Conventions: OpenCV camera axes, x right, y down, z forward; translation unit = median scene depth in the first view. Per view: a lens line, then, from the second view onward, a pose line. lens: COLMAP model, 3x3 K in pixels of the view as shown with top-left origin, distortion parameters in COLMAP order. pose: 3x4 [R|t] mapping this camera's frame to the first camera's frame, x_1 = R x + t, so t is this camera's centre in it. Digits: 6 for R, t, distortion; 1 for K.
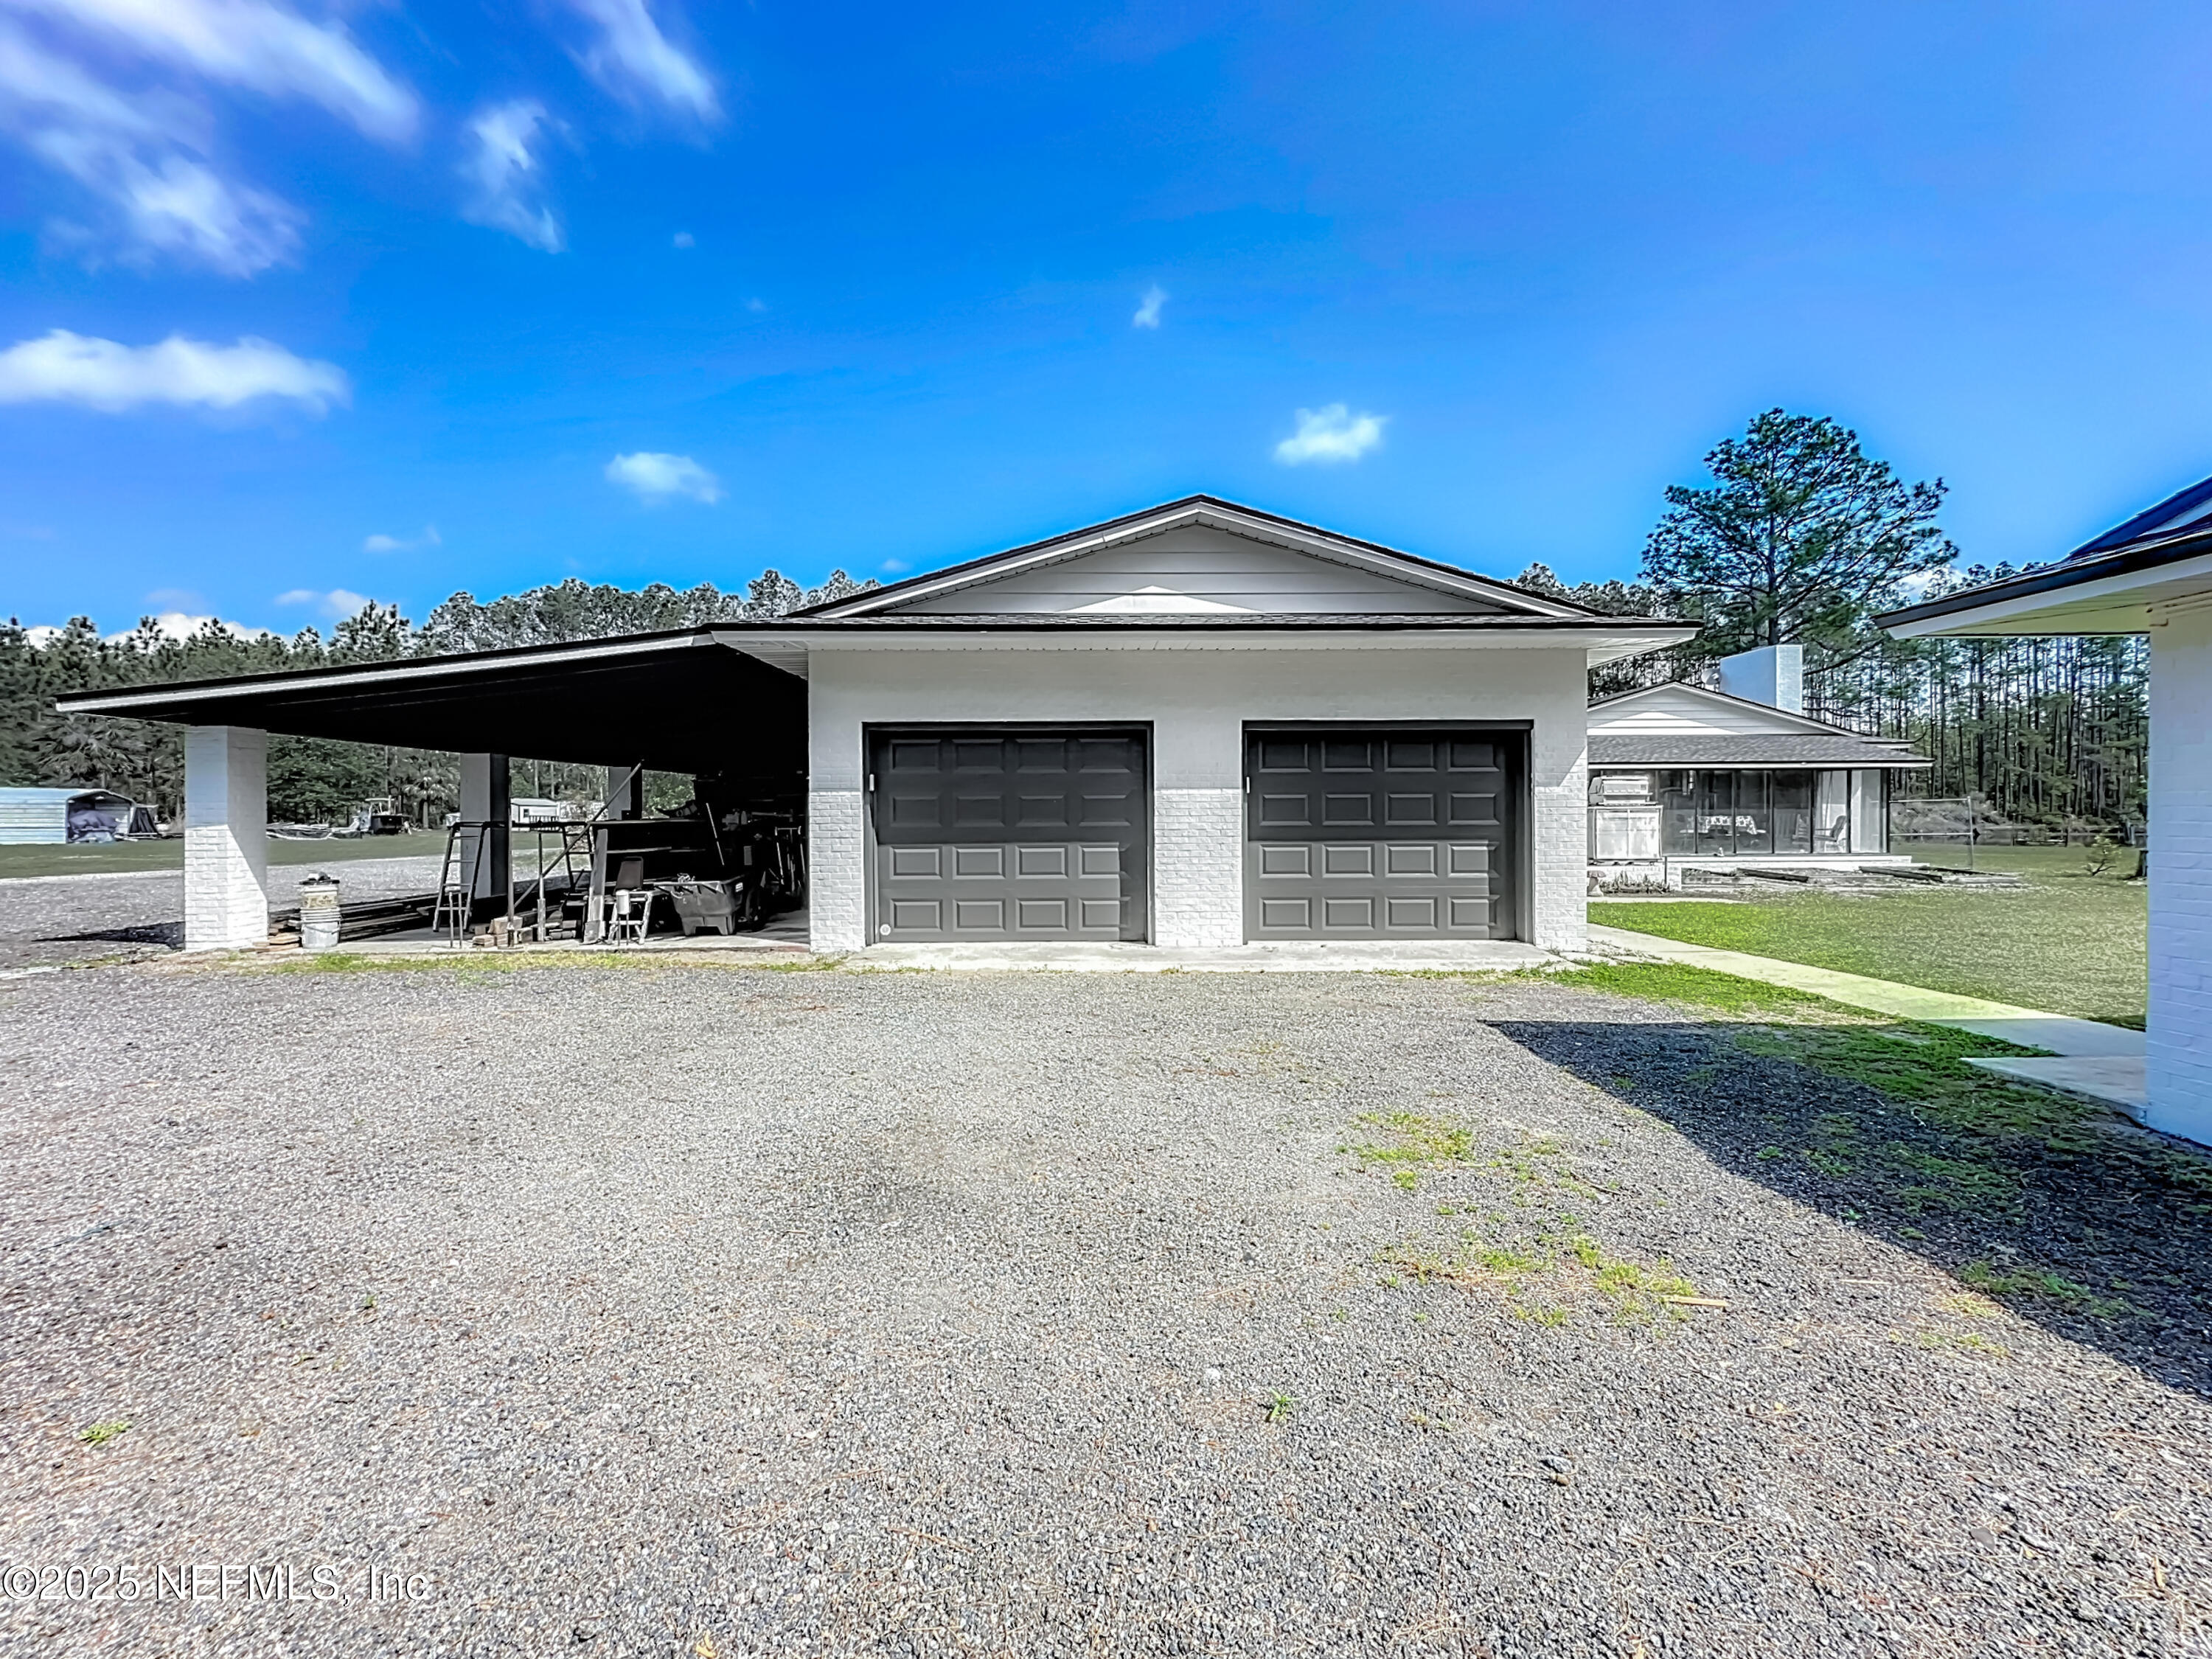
lens RADIAL K [[925.8, 0, 1106.0], [0, 925.8, 829.5], [0, 0, 1]] dist [-0.001959, 0.000007]
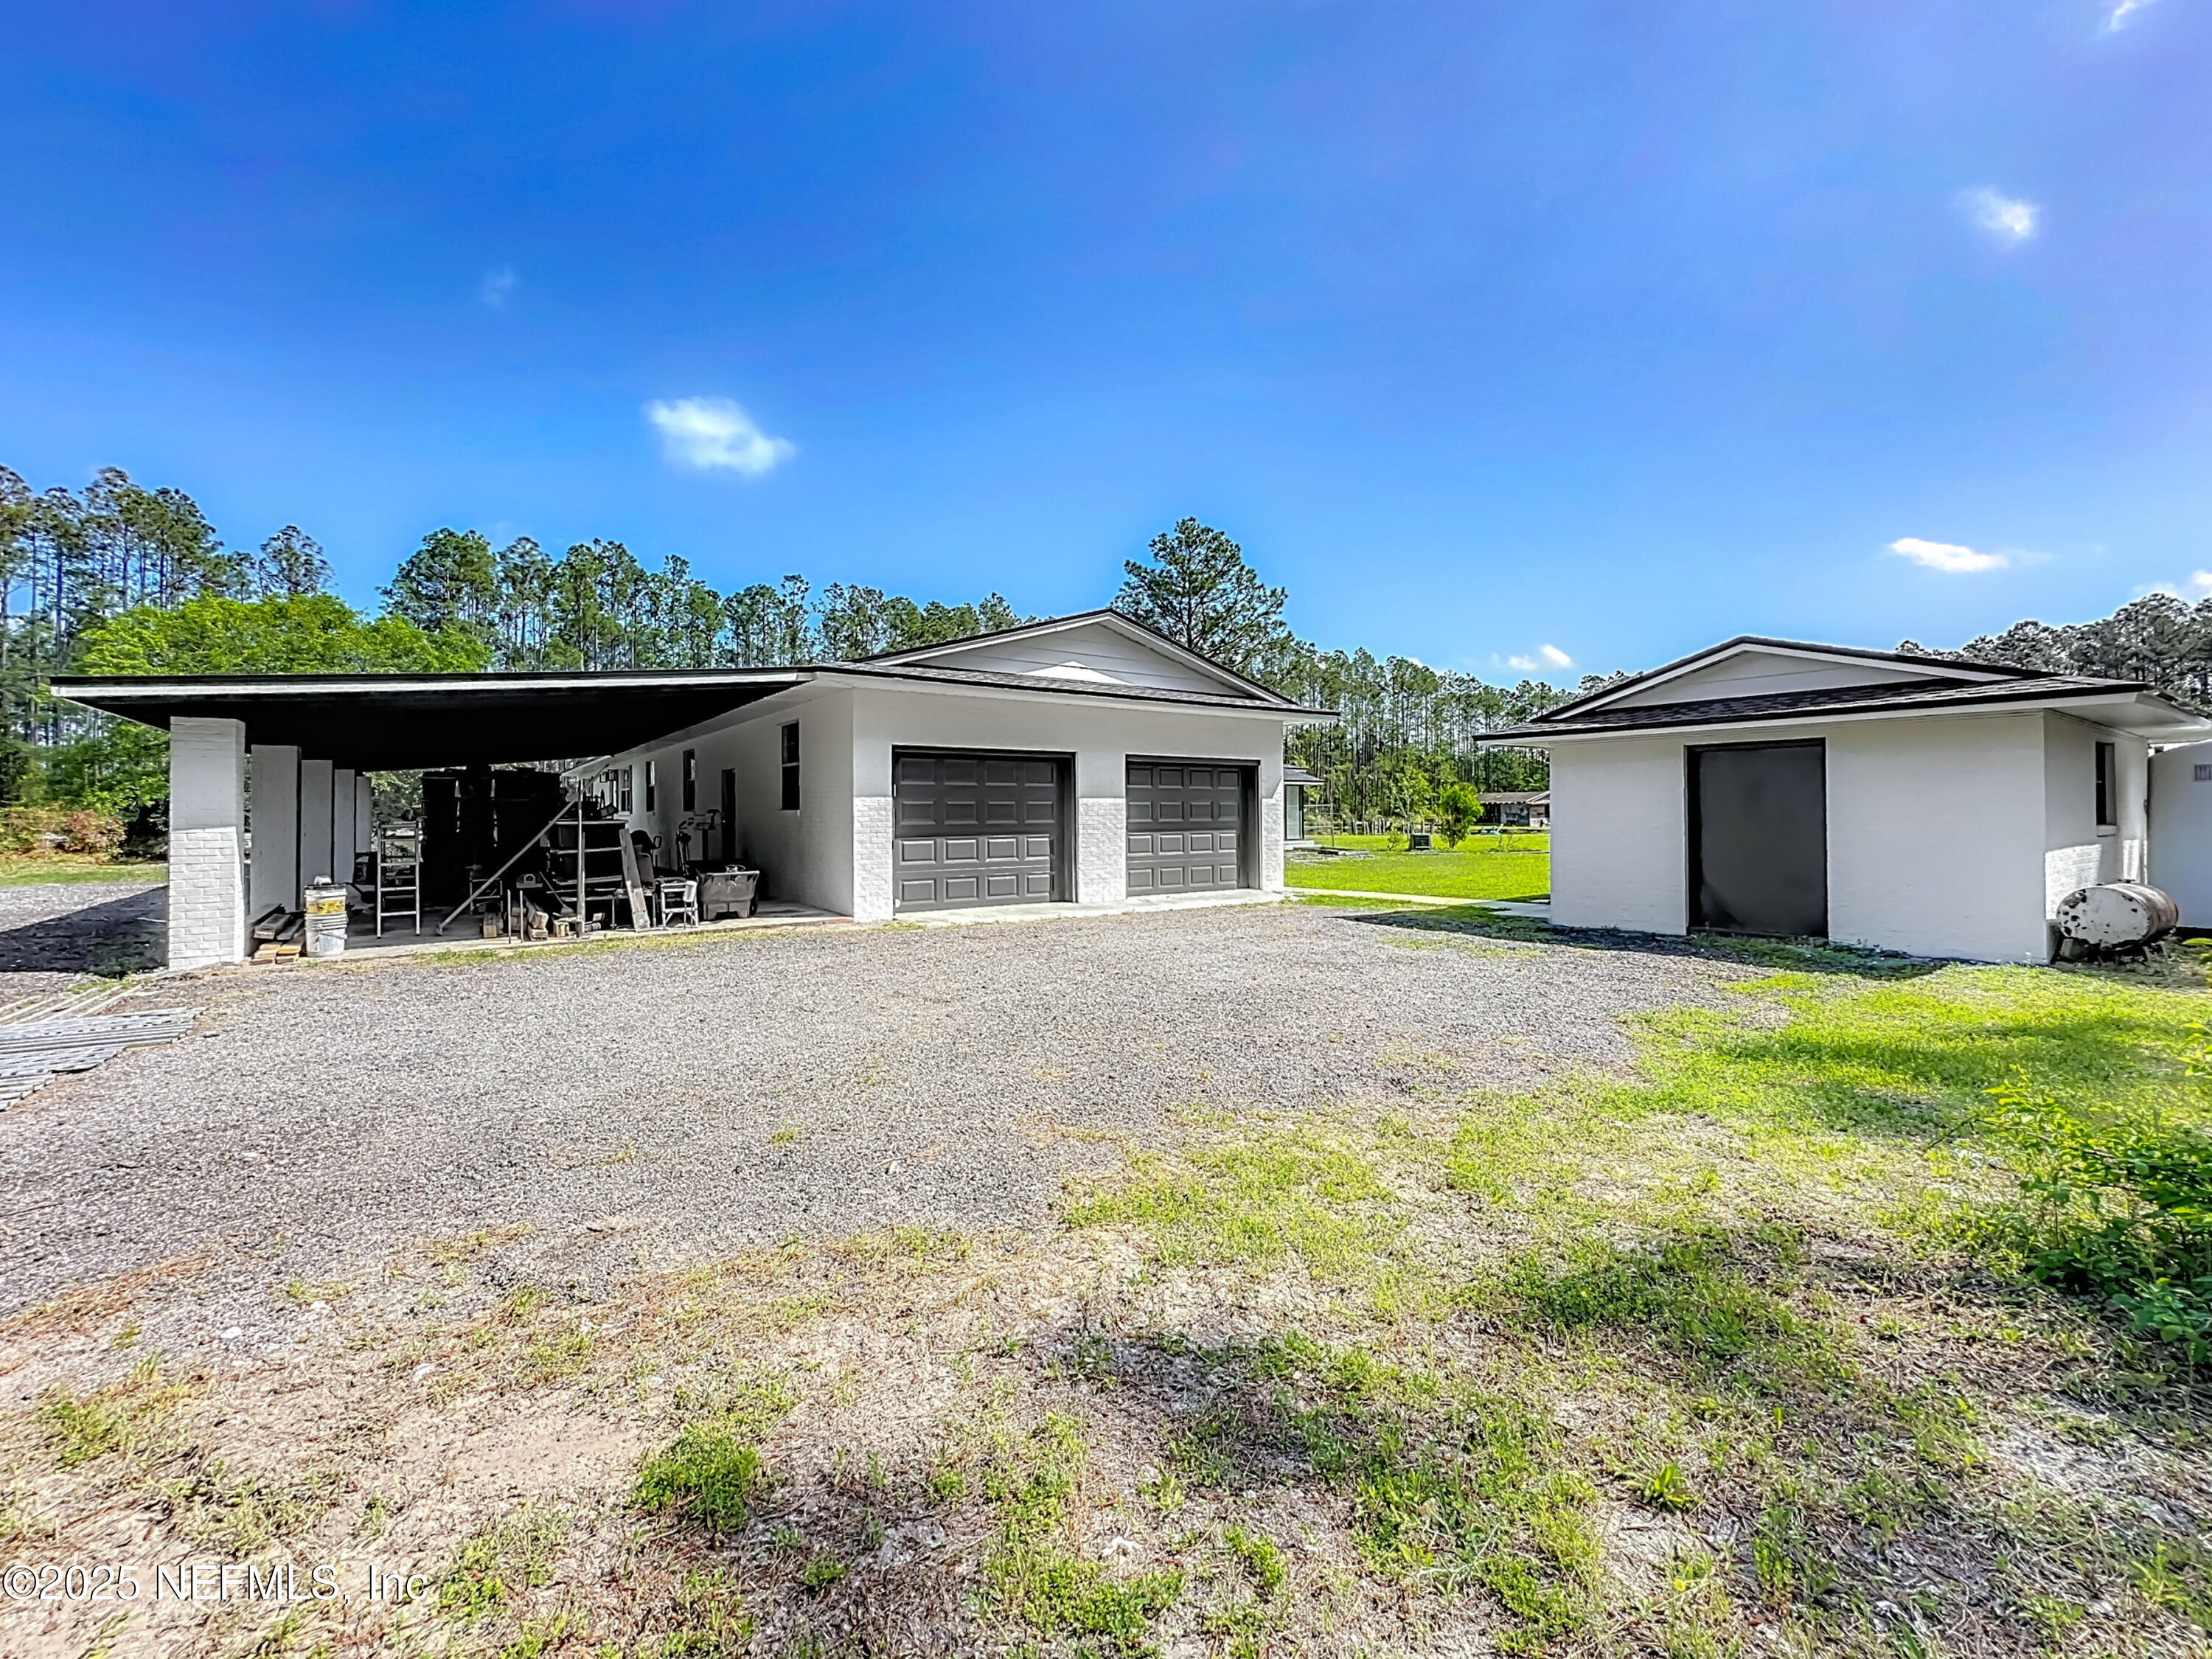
lens RADIAL K [[925.8, 0, 1106.0], [0, 925.8, 829.5], [0, 0, 1]] dist [-0.001959, 0.000007]
pose [[0.818627, -0.009478, 0.574248, -0.746200], [0.006474, 0.999953, 0.007275, -0.003745], [-0.574290, -0.002238, 0.818649, -0.242220]]
